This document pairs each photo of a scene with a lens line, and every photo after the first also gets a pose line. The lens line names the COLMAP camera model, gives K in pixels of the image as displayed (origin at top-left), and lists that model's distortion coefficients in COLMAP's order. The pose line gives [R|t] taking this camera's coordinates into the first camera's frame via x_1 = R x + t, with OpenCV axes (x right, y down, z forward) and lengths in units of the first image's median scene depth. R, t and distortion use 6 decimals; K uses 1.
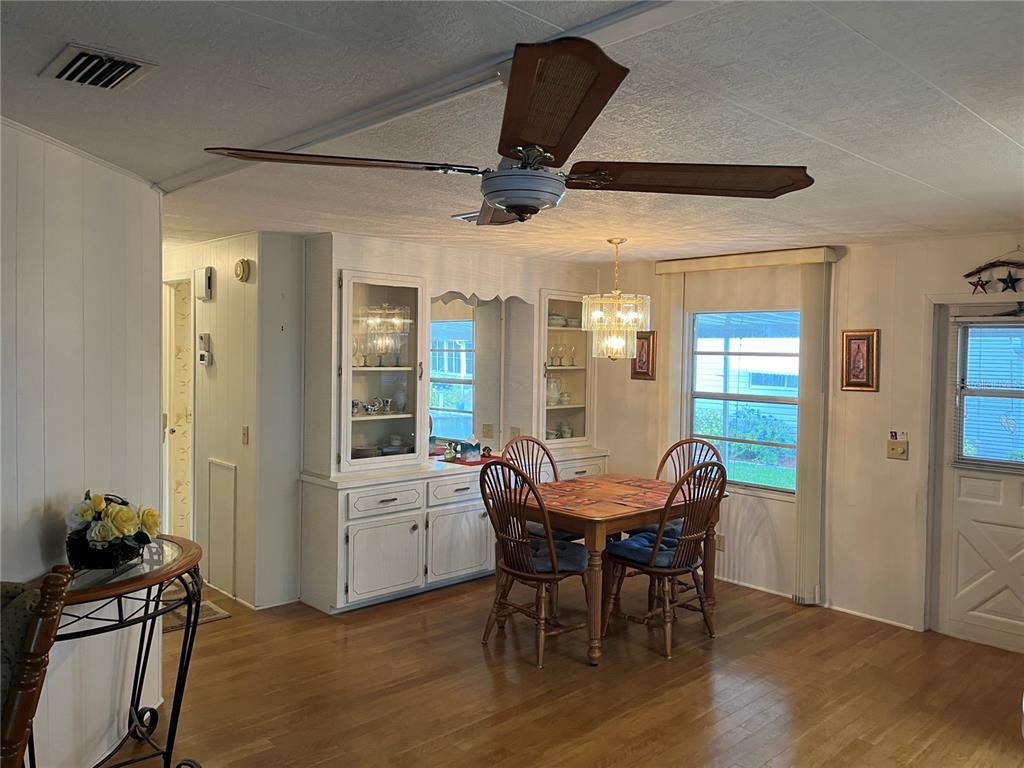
lens RADIAL K [[785.7, 0, 509.6], [0, 785.7, 381.1], [0, 0, 1]] dist [0.006294, -0.003689]
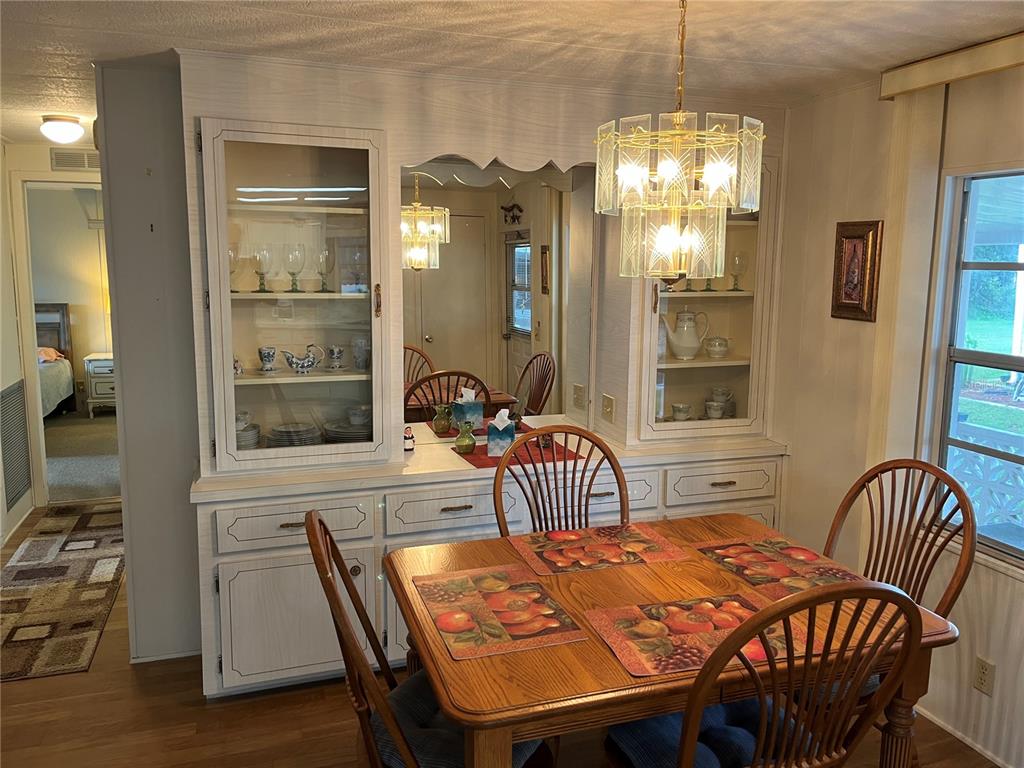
lens RADIAL K [[785.7, 0, 515.7], [0, 785.7, 383.3], [0, 0, 1]] dist [0.006294, -0.003689]
pose [[0.911518, 0.056708, -0.407333, 0.210915], [-0.012570, 0.993827, 0.110228, -0.016904], [0.411069, -0.095355, 0.906604, 0.520037]]
